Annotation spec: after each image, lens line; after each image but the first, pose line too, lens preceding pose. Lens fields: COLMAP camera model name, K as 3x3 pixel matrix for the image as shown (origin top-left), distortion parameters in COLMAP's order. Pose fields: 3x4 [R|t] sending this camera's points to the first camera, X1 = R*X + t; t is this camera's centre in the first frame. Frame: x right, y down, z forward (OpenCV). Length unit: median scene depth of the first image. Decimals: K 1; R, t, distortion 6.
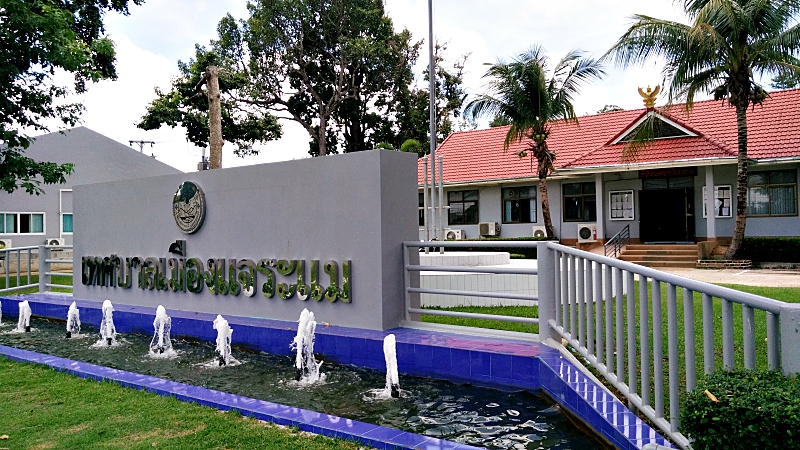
lens RADIAL K [[672.0, 0, 406.8], [0, 672.0, 220.1], [0, 0, 1]] dist [0.057749, -0.070212]
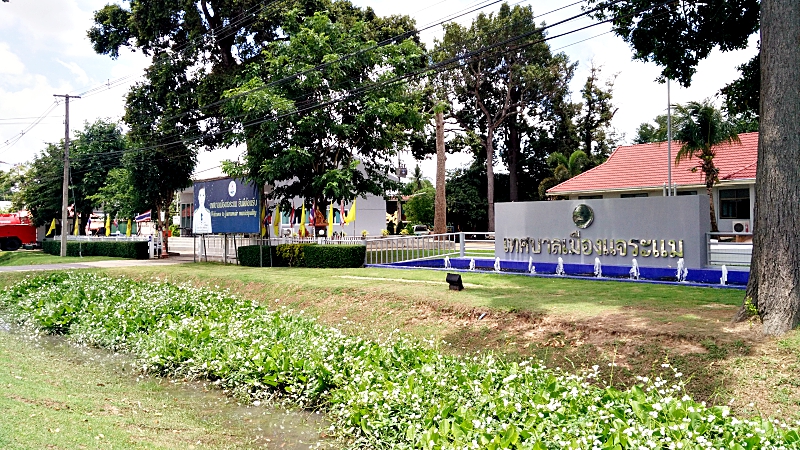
lens RADIAL K [[672.0, 0, 406.8], [0, 672.0, 220.1], [0, 0, 1]] dist [0.057749, -0.070212]
pose [[0.989562, 0.004773, -0.144027, -0.193381], [-0.002676, 0.999888, 0.014752, -0.012979], [0.144081, -0.014213, 0.989464, -0.422272]]
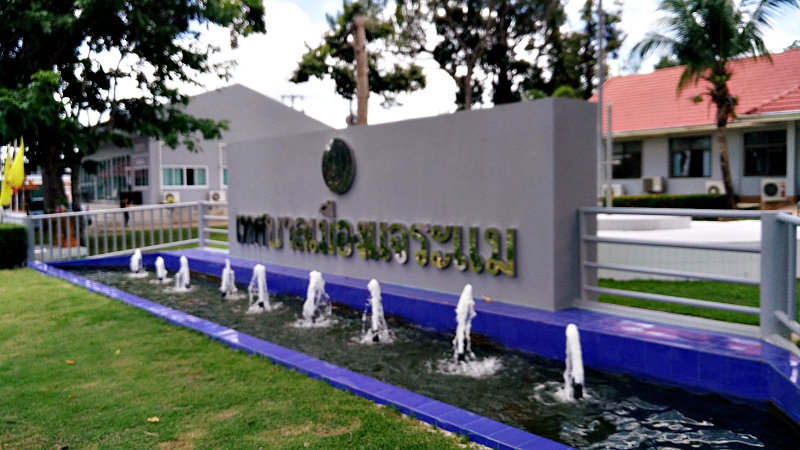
lens RADIAL K [[684.9, 0, 406.5], [0, 684.9, 225.9], [0, 0, 1]] dist [0.014503, 0.004285]
pose [[0.977942, 0.015324, -0.208312, -0.010395], [0.001074, 0.996923, 0.078378, -0.003446], [0.208872, -0.076873, 0.974917, 0.029580]]
